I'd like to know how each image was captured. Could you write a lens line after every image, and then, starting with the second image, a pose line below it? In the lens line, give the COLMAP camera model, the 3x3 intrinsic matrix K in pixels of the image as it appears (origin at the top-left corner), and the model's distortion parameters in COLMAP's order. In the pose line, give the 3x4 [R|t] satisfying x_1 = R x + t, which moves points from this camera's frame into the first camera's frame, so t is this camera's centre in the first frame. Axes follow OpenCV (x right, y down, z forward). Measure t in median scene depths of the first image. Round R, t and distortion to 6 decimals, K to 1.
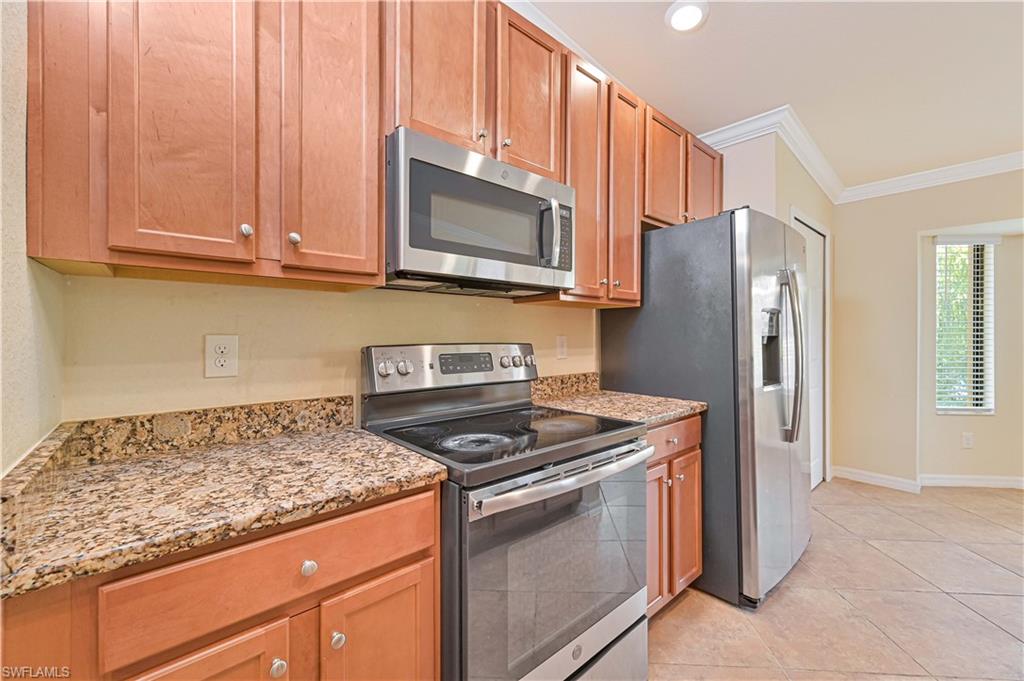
lens RADIAL K [[416.4, 0, 515.9], [0, 416.4, 334.6], [0, 0, 1]] dist [0.012028, -0.000139]
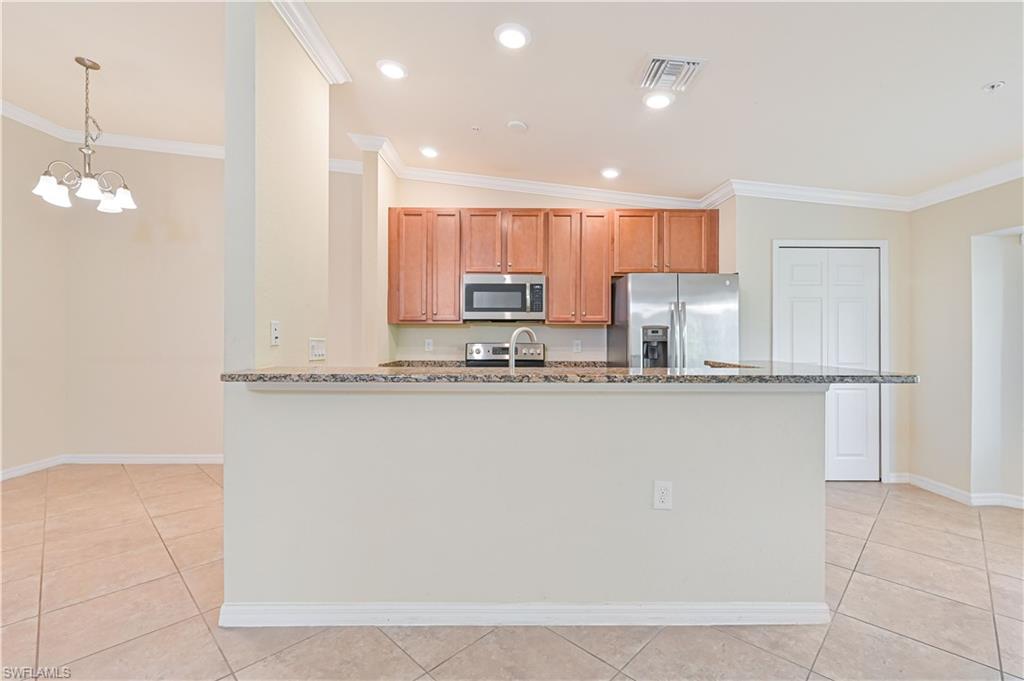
lens RADIAL K [[448.1, 0, 516.6], [0, 448.1, 338.4], [0, 0, 1]] dist [0.001793, 0.000738]
pose [[0.748972, 0.004939, -0.662583, 1.470946], [-0.004791, 0.999986, 0.002038, -0.010063], [0.662584, 0.001648, 0.748986, -0.820598]]
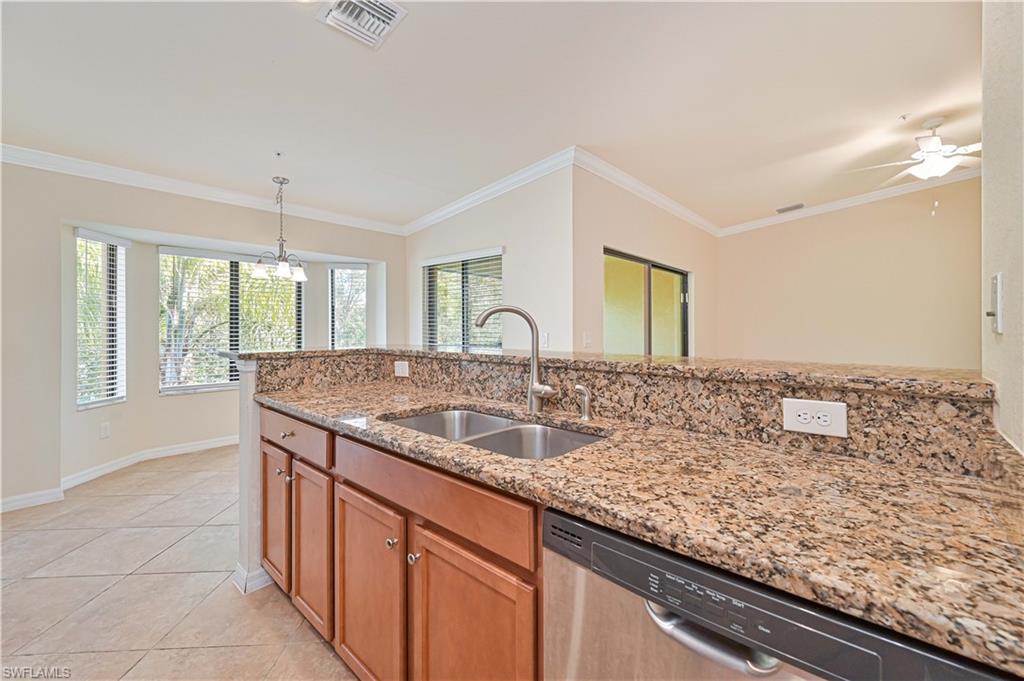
lens RADIAL K [[424.6, 0, 512.5], [0, 424.6, 321.6], [0, 0, 1]] dist [0.019440, -0.000105]
pose [[-0.106887, 0.017598, 0.994115, -0.185199], [0.003698, 0.999843, -0.017302, 0.008286], [-0.994264, 0.001827, -0.106936, 0.194654]]
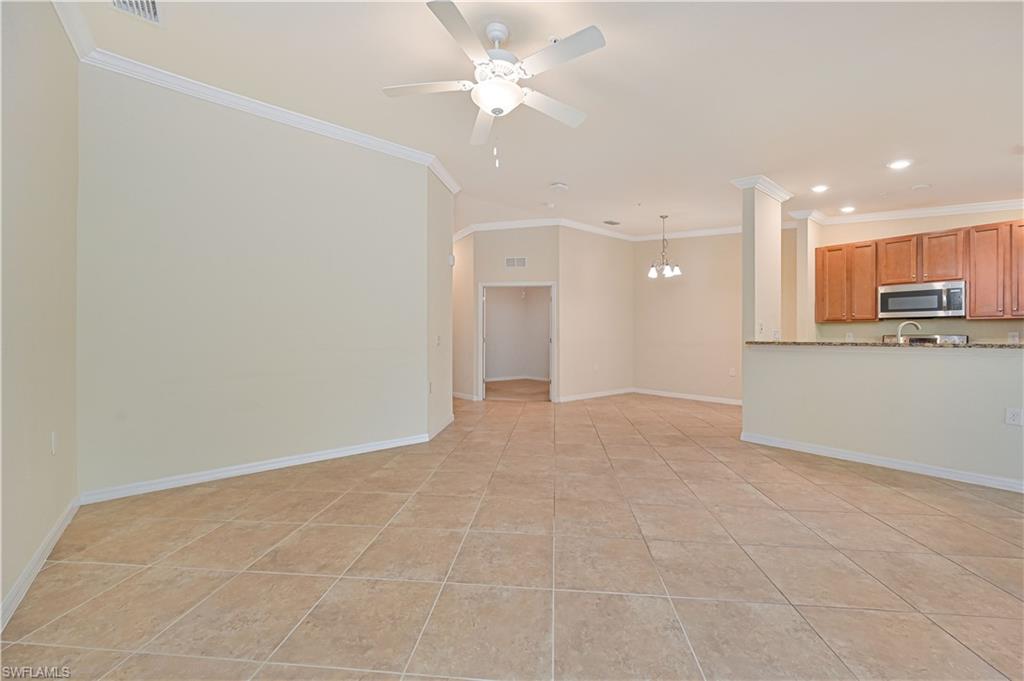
lens RADIAL K [[416.4, 0, 515.9], [0, 416.4, 334.6], [0, 0, 1]] dist [0.012028, -0.000139]
pose [[-0.041236, -0.006512, -0.999128, 2.834588], [-0.005184, 0.999967, -0.006304, 0.047913], [0.999136, 0.004919, -0.041269, -1.745587]]
